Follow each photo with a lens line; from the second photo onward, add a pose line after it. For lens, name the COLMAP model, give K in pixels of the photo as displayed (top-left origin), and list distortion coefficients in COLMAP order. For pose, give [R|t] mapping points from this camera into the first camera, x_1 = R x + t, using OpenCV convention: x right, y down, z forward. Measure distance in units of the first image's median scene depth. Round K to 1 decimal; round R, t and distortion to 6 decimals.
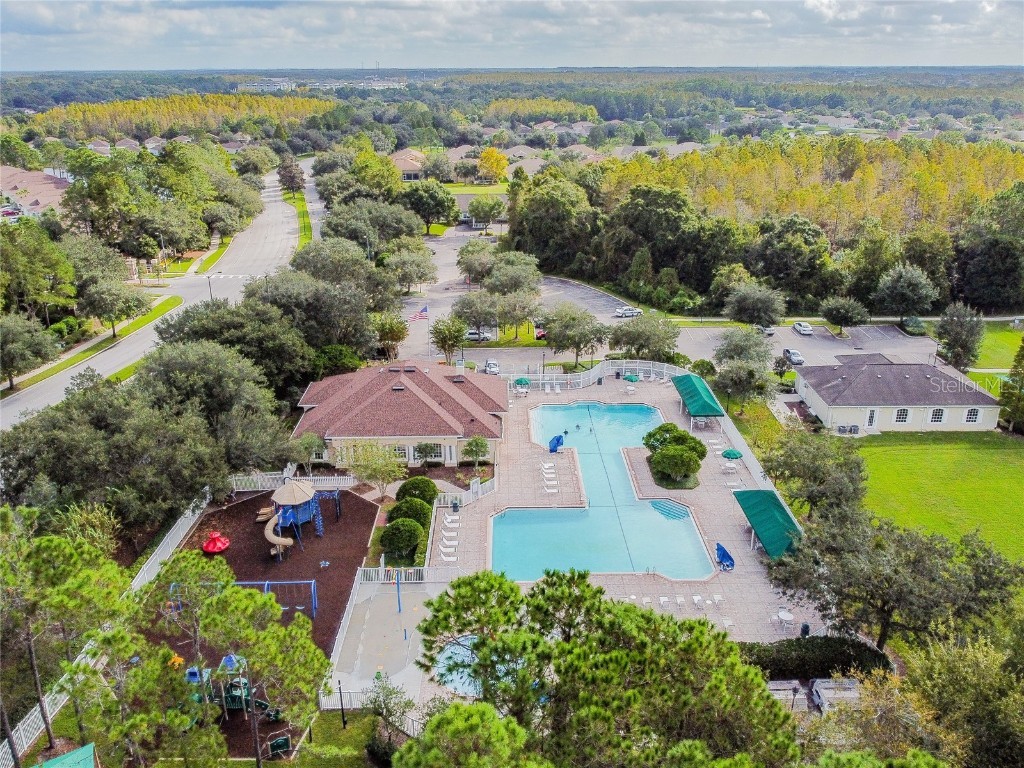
lens RADIAL K [[843.1, 0, 512.0], [0, 843.1, 384.0], [0, 0, 1]] dist [0.001686, -0.005776]
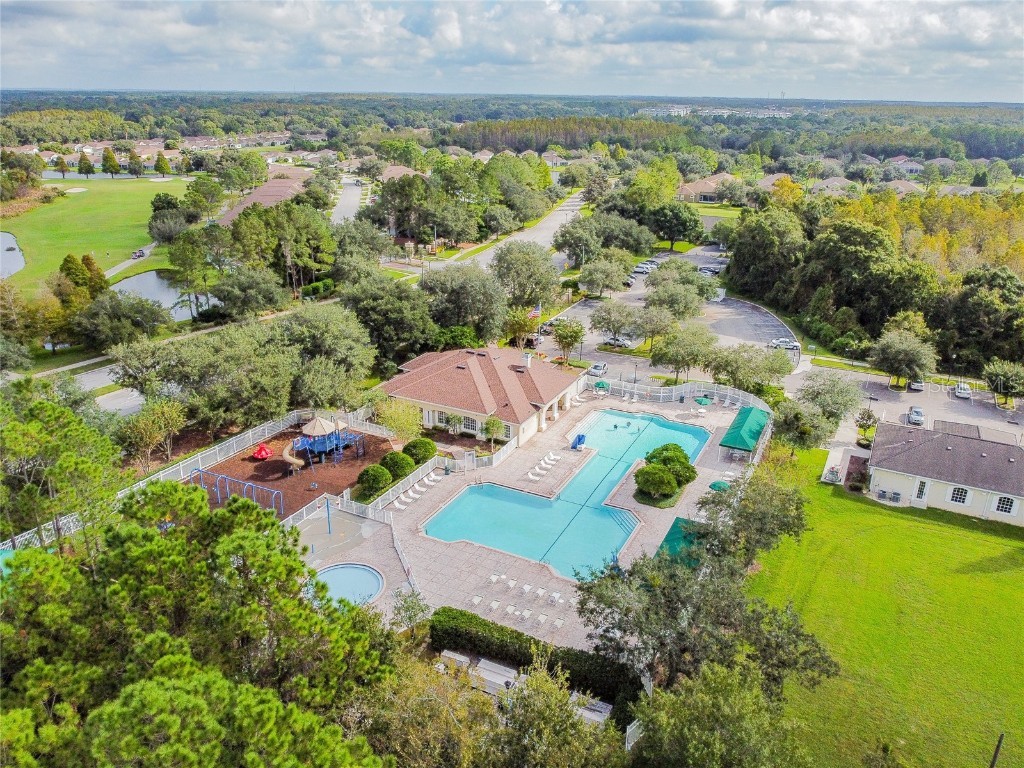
lens RADIAL K [[765.5, 0, 512.0], [0, 765.5, 384.0], [0, 0, 1]] dist [0.000086, -0.009656]
pose [[0.888040, 0.180753, -0.422745, 0.242350], [-0.180267, 0.982741, 0.041512, -0.017880], [0.422953, 0.039343, 0.905297, 0.038998]]
